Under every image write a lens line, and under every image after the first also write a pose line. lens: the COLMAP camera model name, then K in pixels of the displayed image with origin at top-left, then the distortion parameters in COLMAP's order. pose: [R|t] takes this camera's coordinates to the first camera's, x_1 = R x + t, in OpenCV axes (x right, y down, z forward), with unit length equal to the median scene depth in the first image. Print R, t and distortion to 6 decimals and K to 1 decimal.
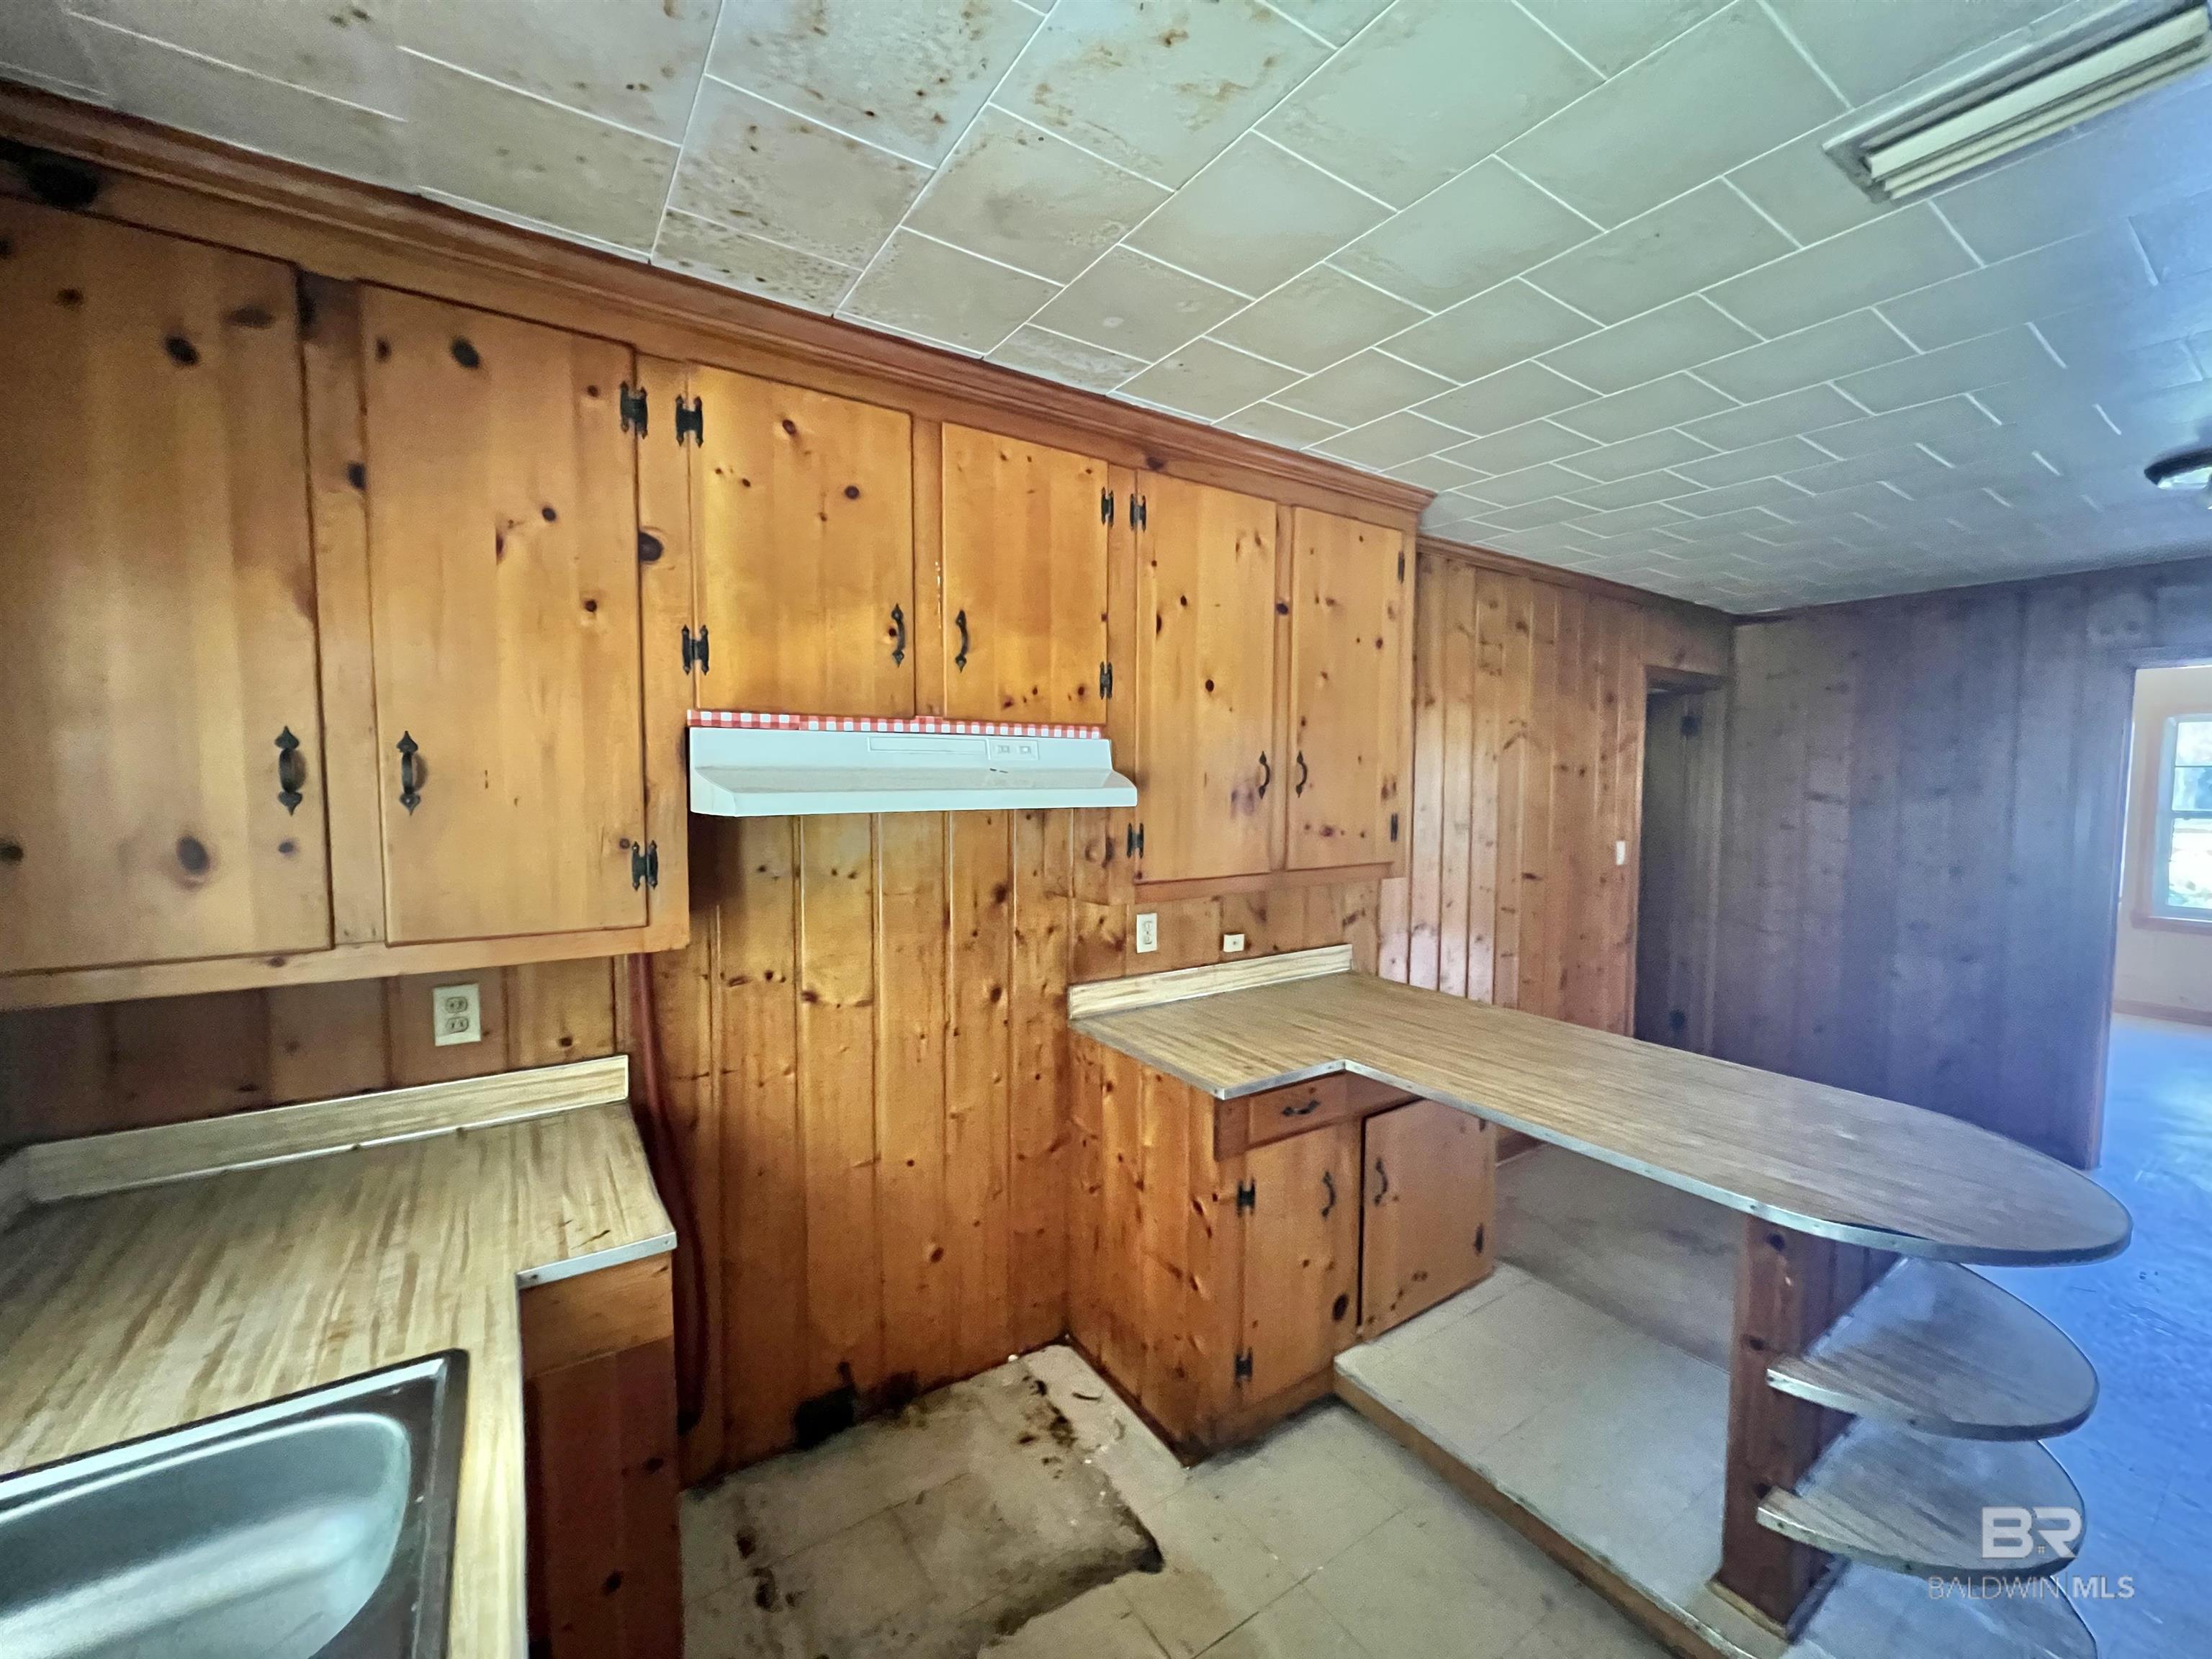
lens RADIAL K [[886.7, 0, 1101.3], [0, 886.7, 827.8], [0, 0, 1]] dist [-0.001618, 0.000305]
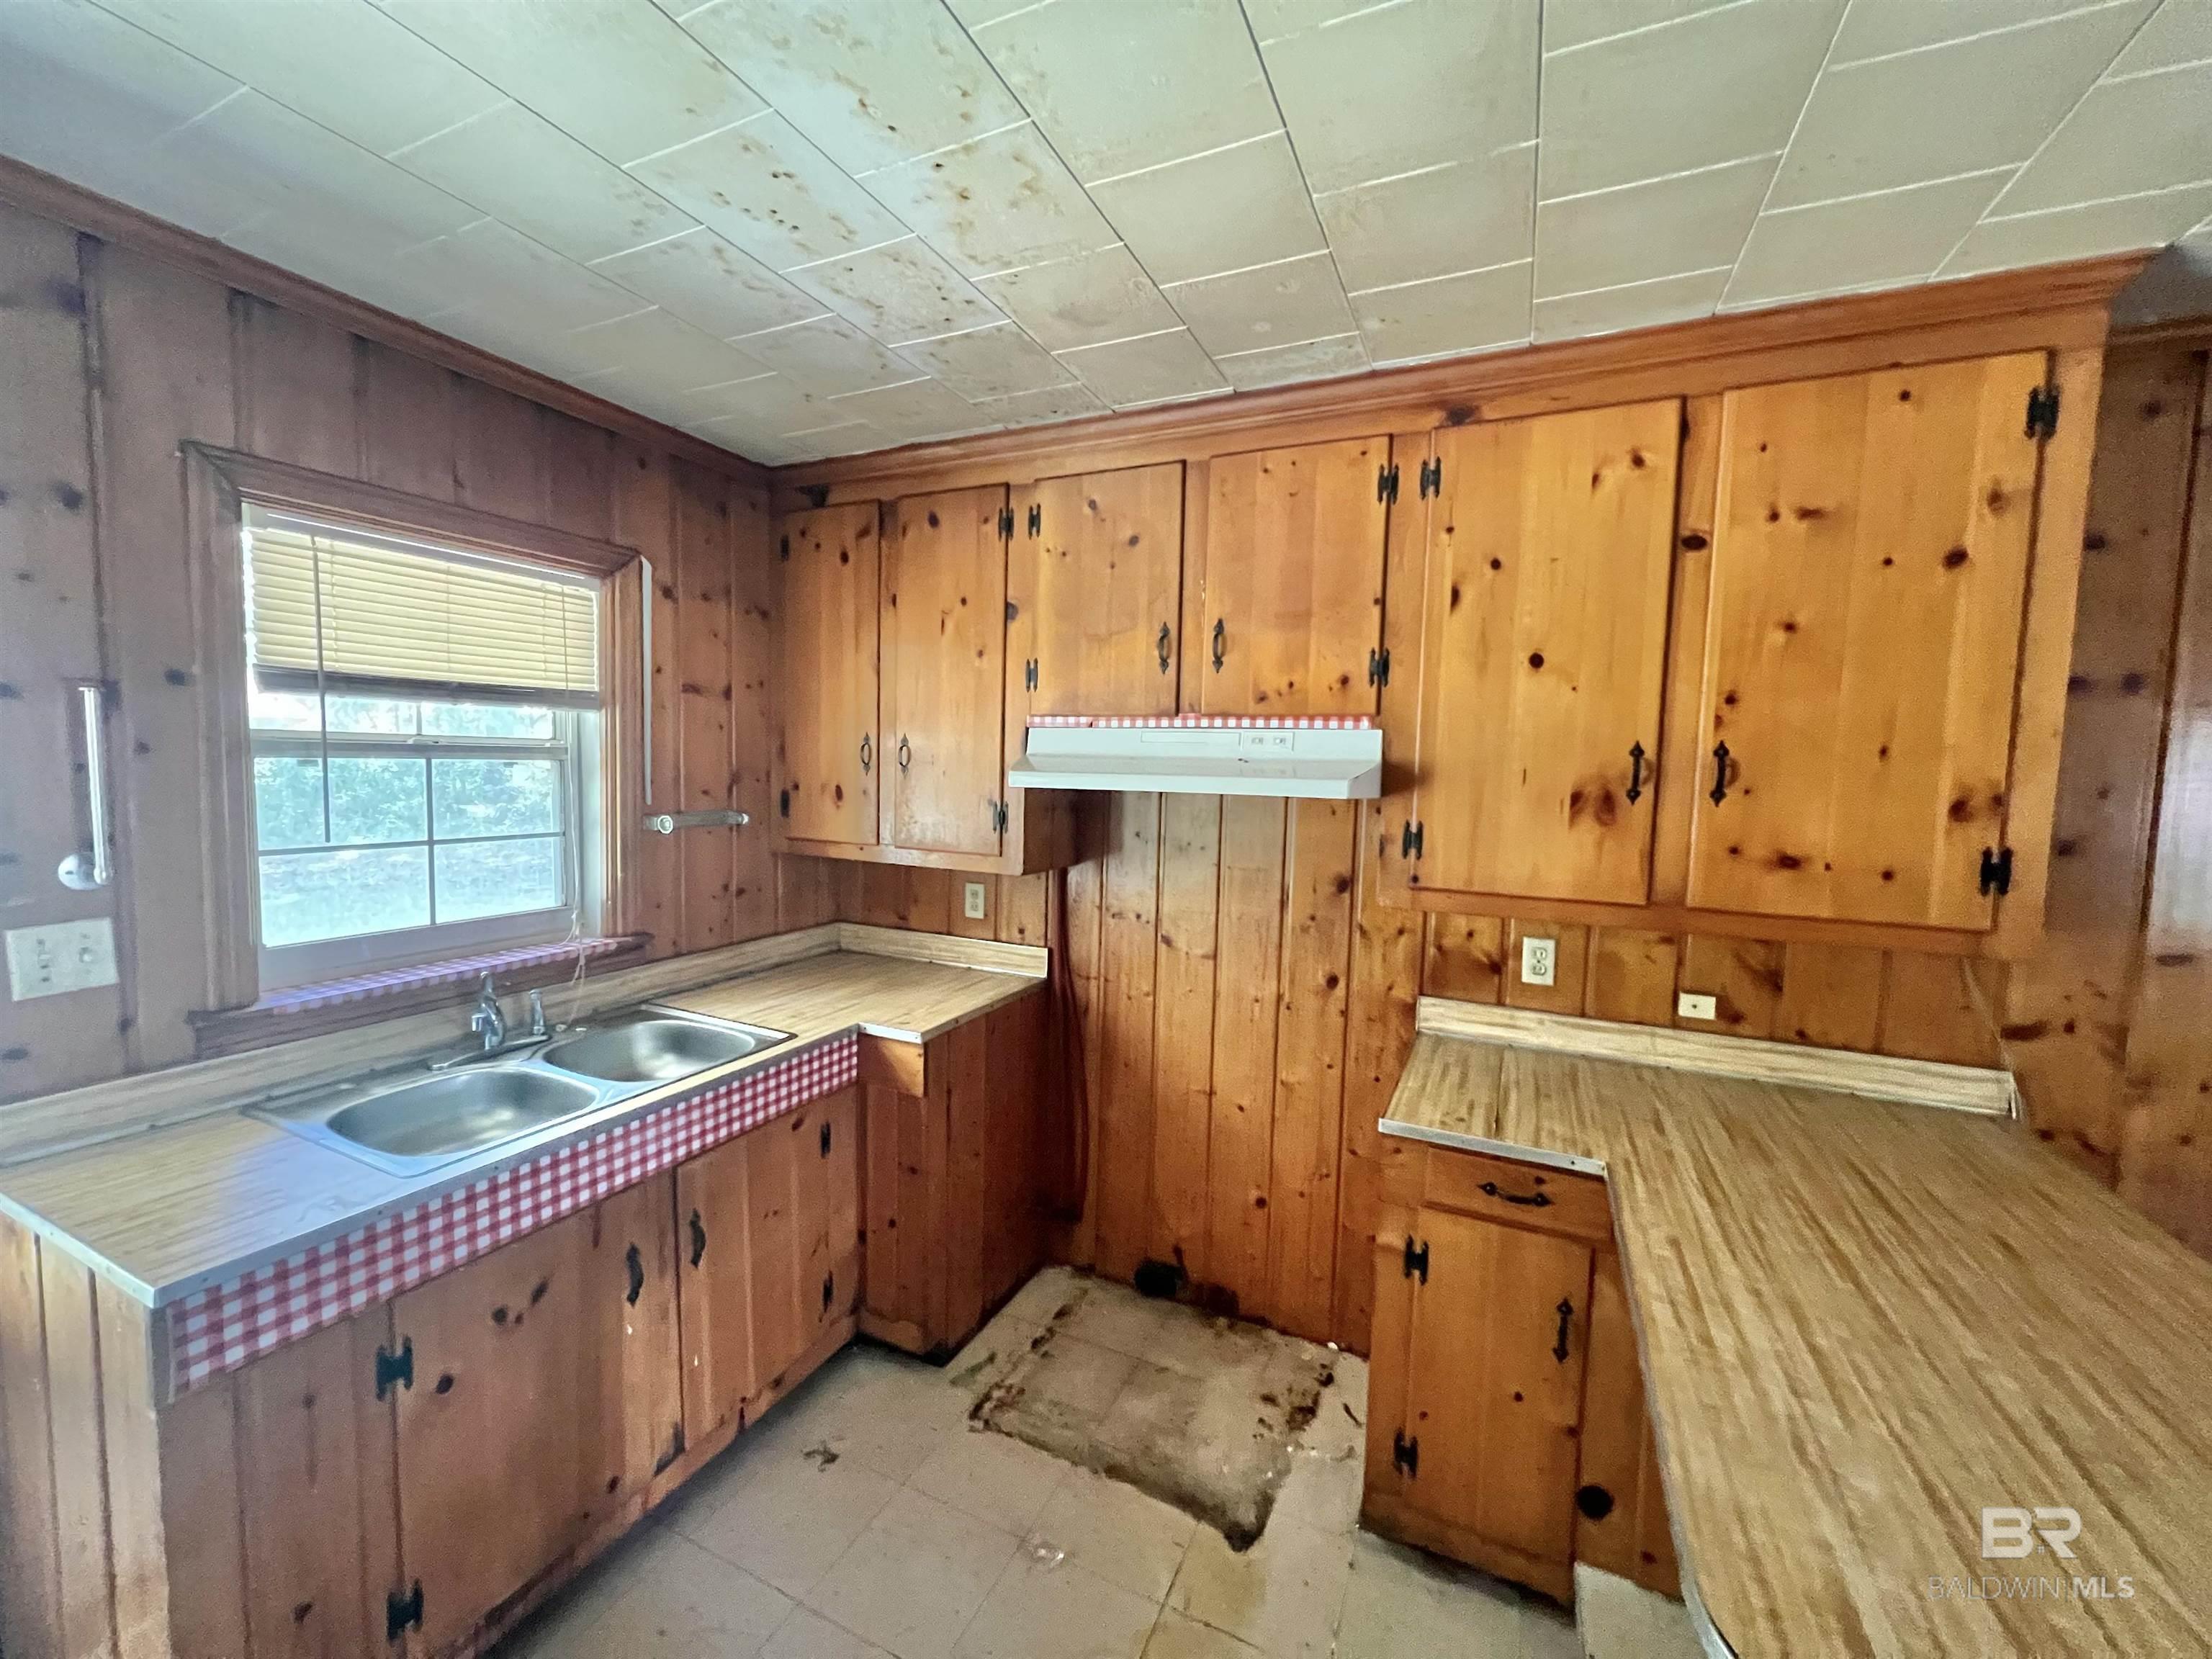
lens RADIAL K [[886.7, 0, 1096.1], [0, 886.7, 826.4], [0, 0, 1]] dist [-0.001618, 0.000305]
pose [[0.510462, 0.071846, -0.856893, 0.672513], [-0.074930, 0.996429, 0.038909, -0.010982], [0.856629, 0.044345, 0.514023, 0.259779]]
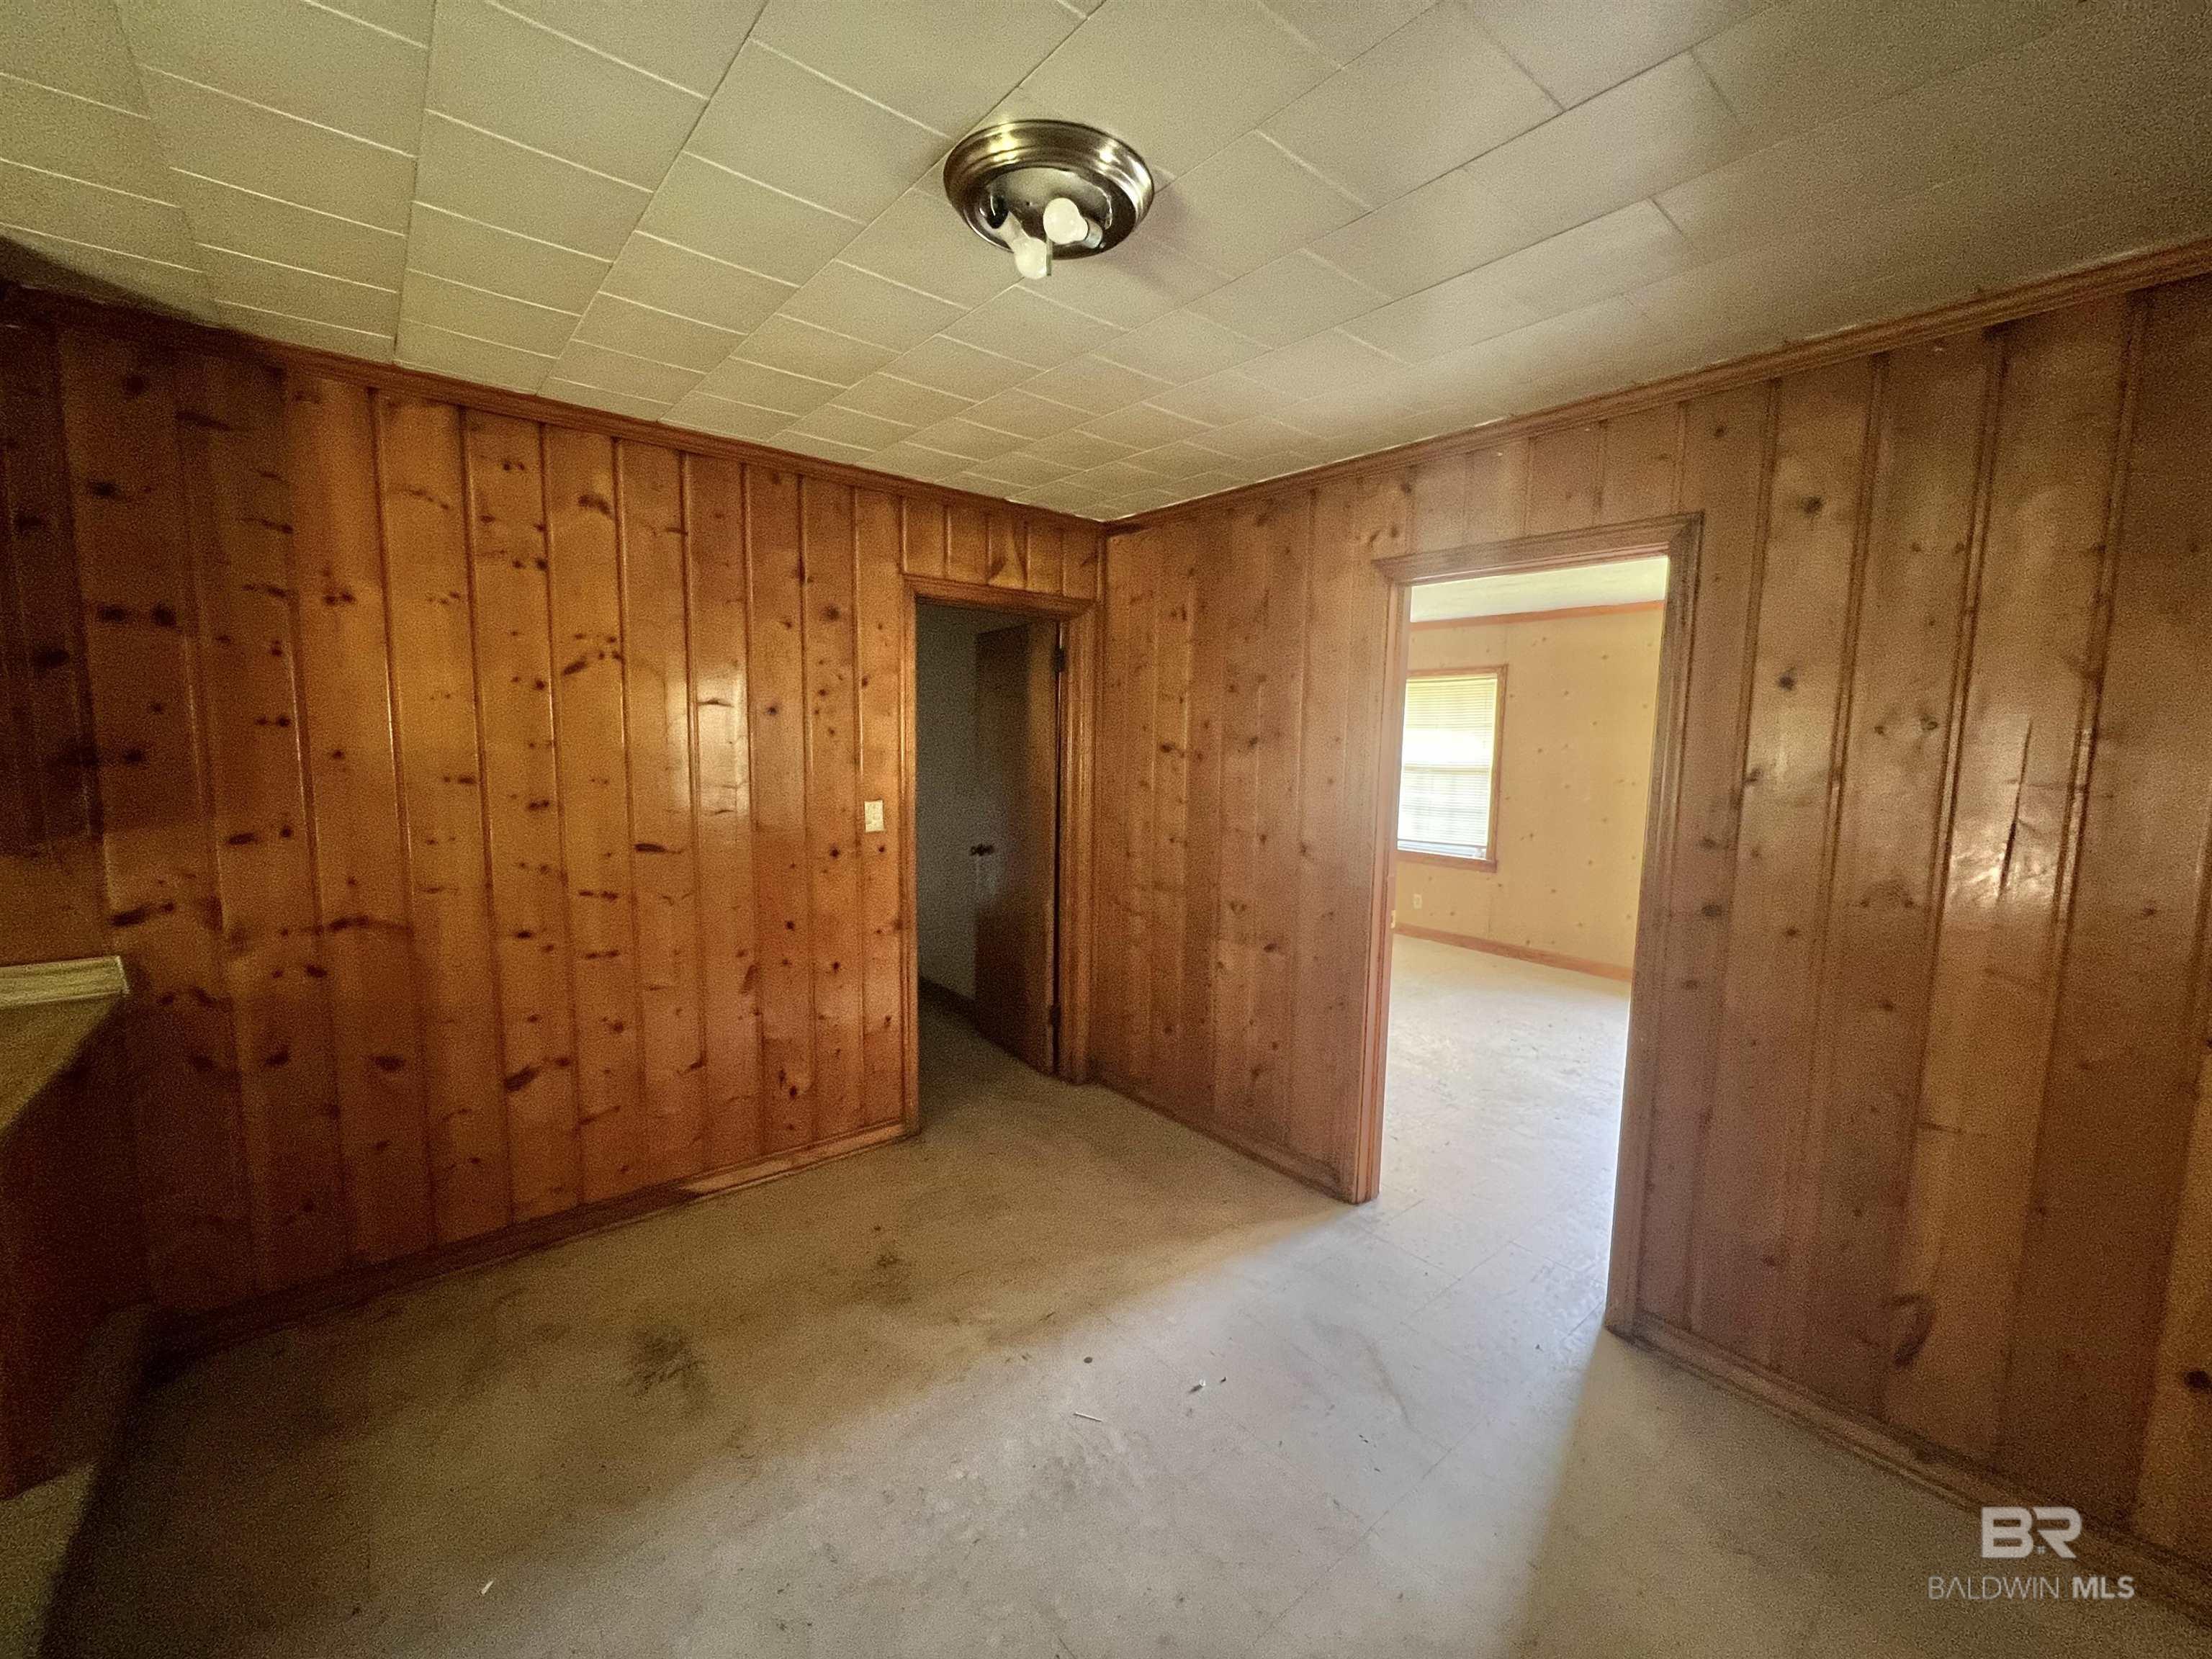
lens RADIAL K [[883.4, 0, 1117.1], [0, 883.4, 829.2], [0, 0, 1]] dist [-0.003188, -0.000229]
pose [[0.994387, 0.000164, 0.105801, 1.395367], [-0.005449, 0.998751, 0.049663, -0.000595], [-0.105661, -0.049961, 0.993146, 0.394180]]
